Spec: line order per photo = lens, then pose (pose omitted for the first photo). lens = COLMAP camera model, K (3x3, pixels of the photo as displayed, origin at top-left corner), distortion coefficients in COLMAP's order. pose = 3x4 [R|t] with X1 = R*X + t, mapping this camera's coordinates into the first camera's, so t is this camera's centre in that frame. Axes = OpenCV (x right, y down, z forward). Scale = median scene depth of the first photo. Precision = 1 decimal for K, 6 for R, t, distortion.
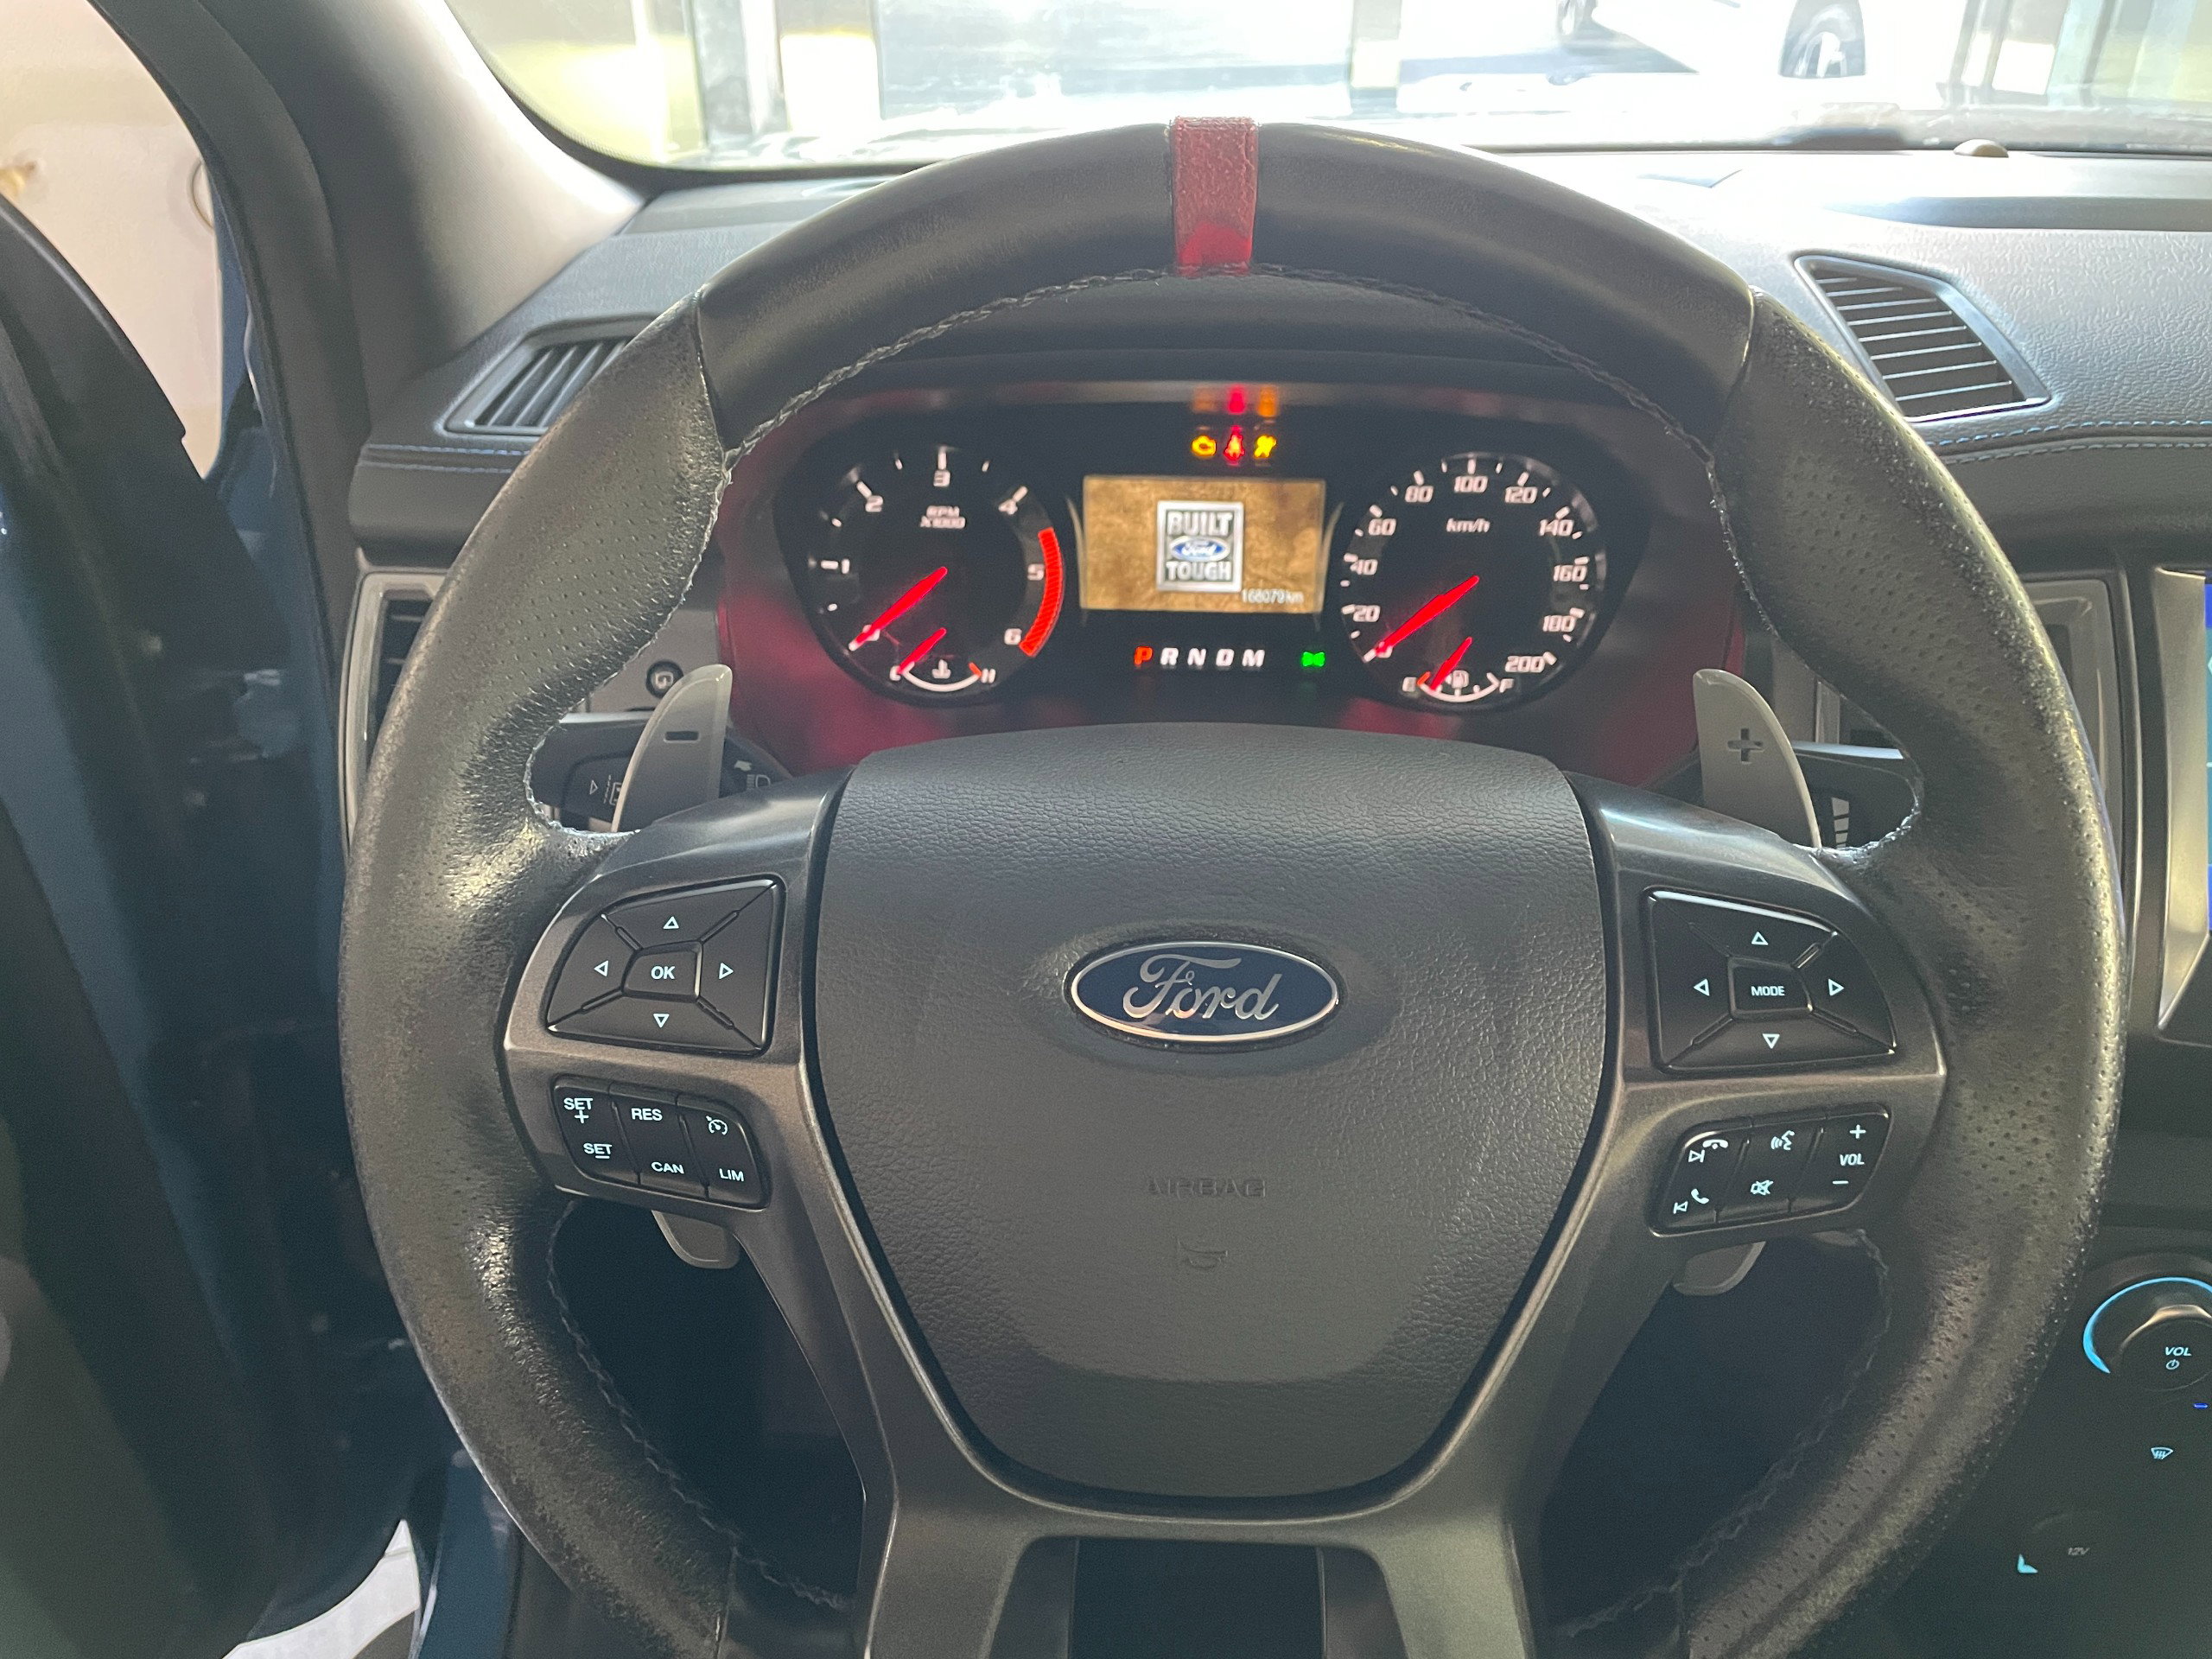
lens RADIAL K [[1680.6, 0, 1106.0], [0, 1680.6, 820.3], [0, 0, 1]] dist [0.092283, -0.116015]
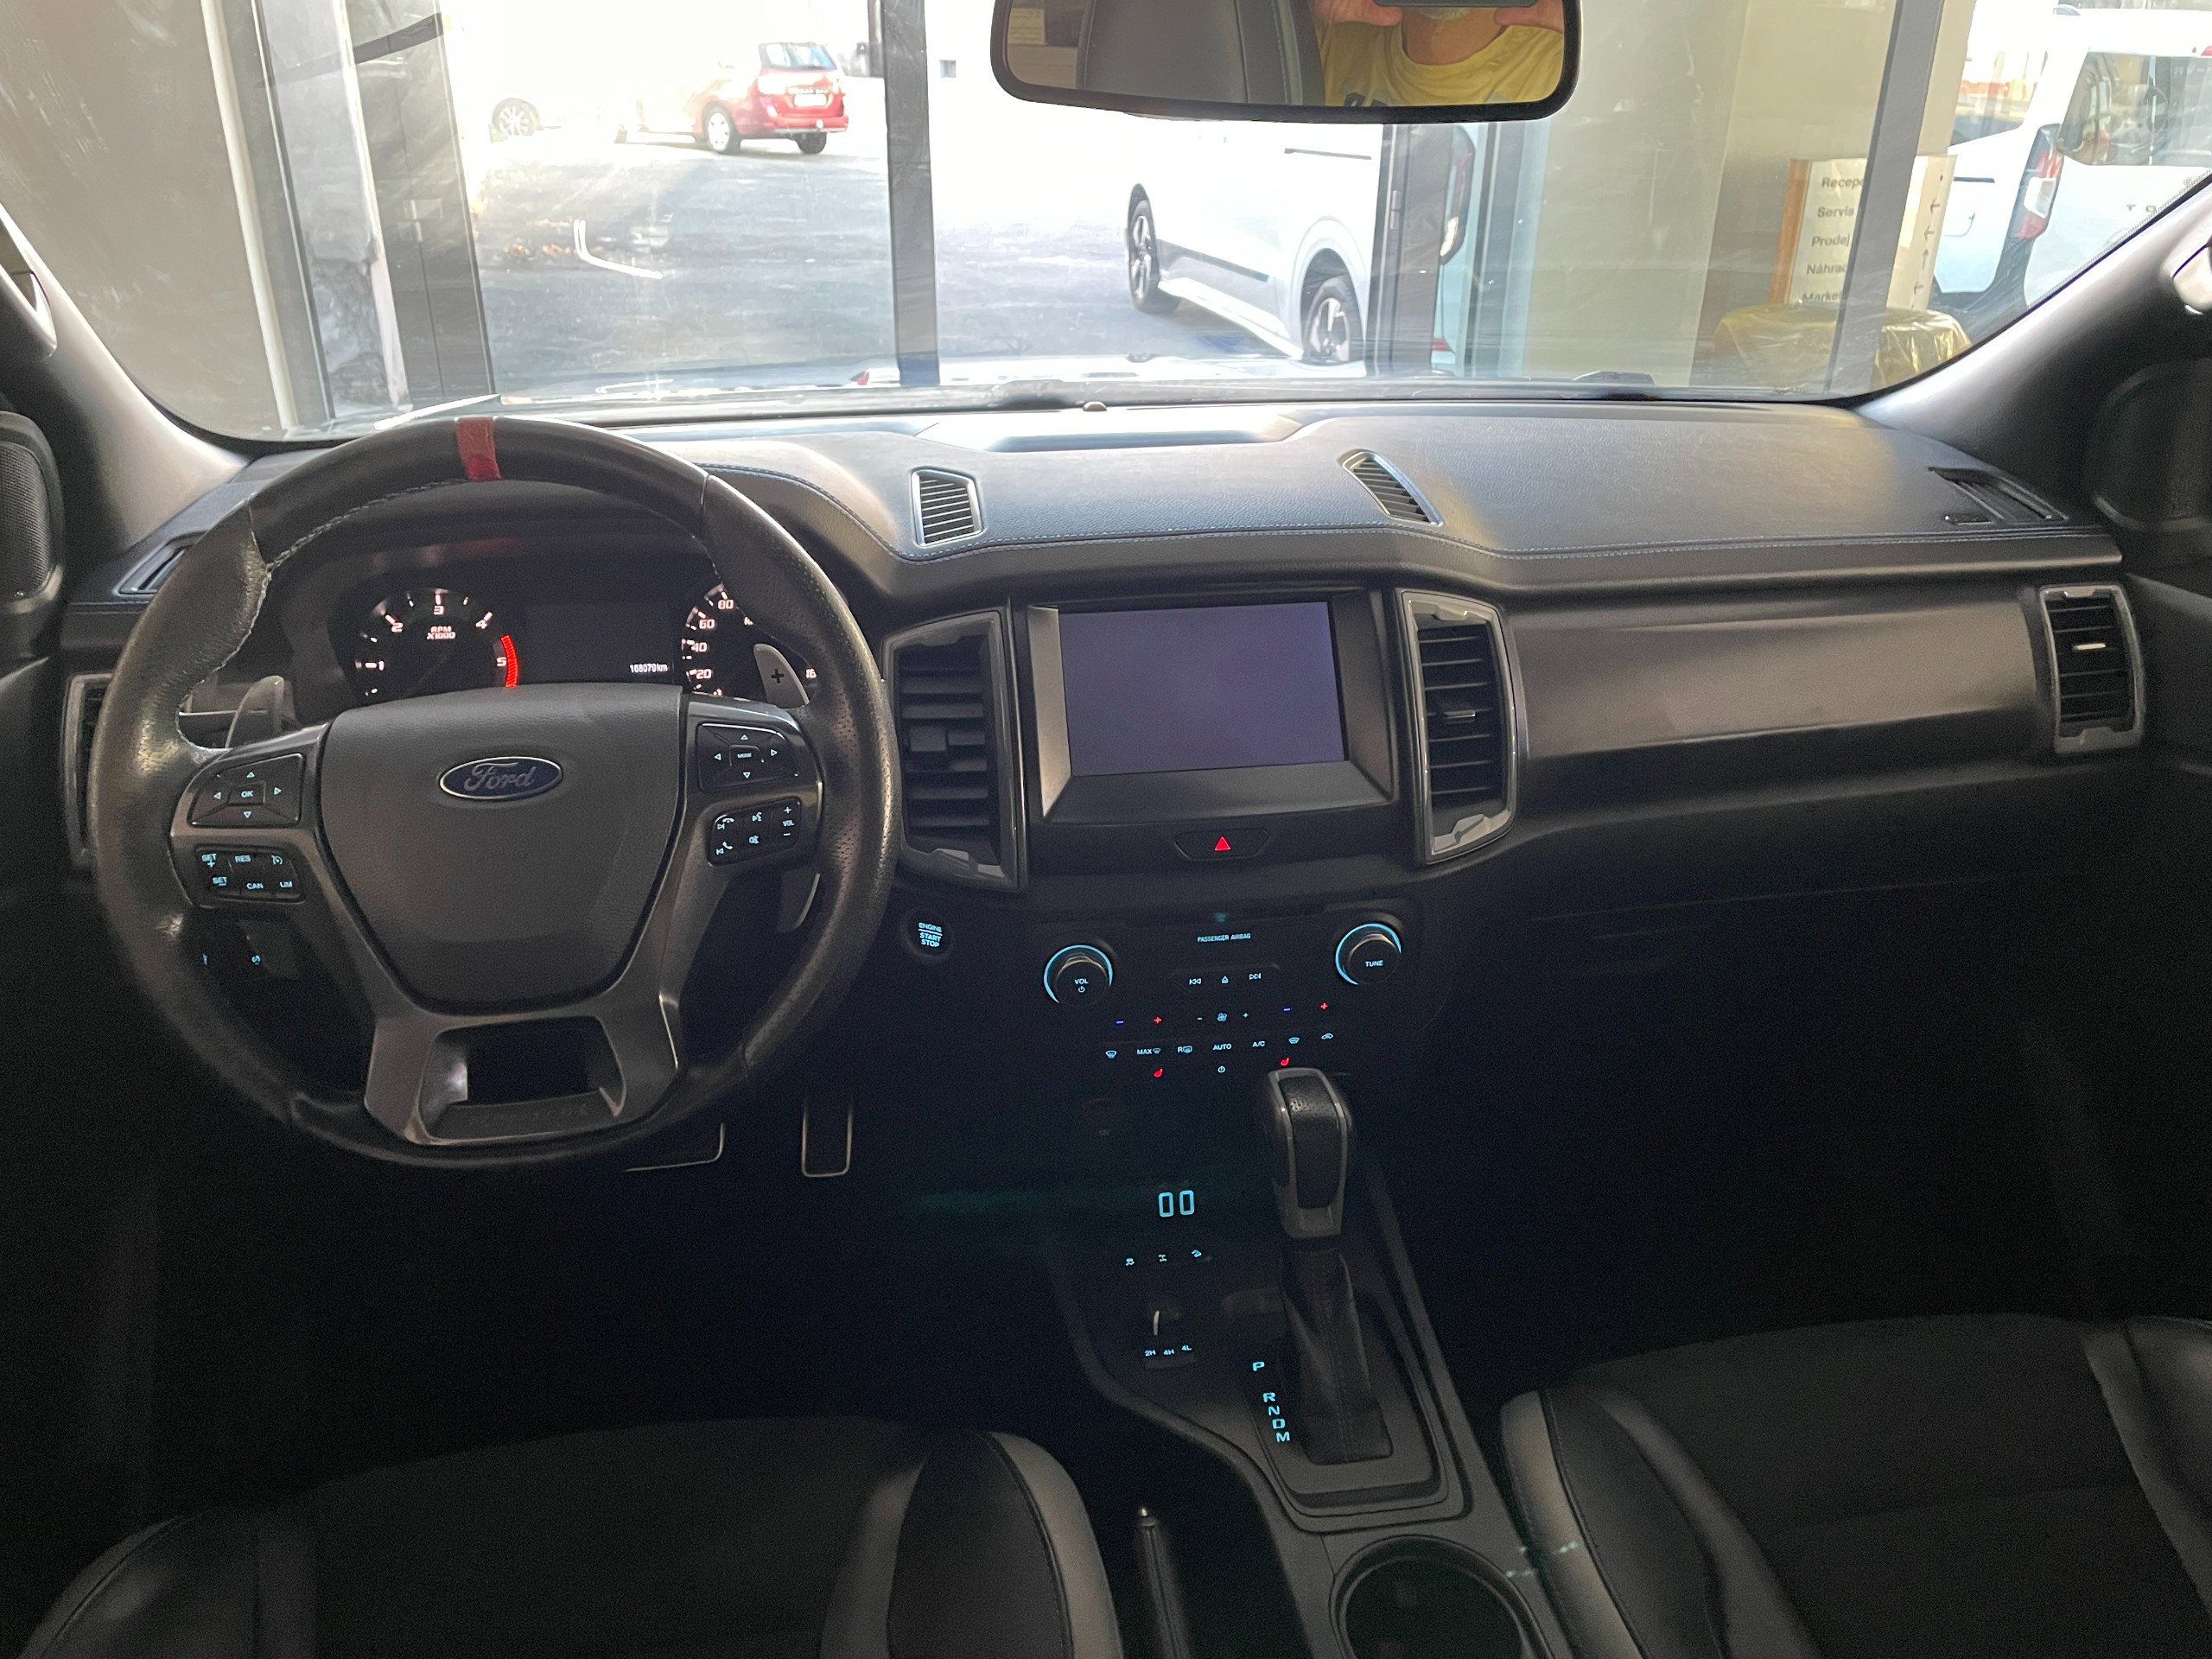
lens RADIAL K [[1680.6, 0, 1118.9], [0, 1680.6, 845.8], [0, 0, 1]] dist [0.092283, -0.116015]
pose [[0.980982, -0.079667, 0.176994, 0.270106], [0.100067, 0.988938, -0.109489, 0.307840], [-0.166313, 0.125118, 0.978103, -0.808737]]
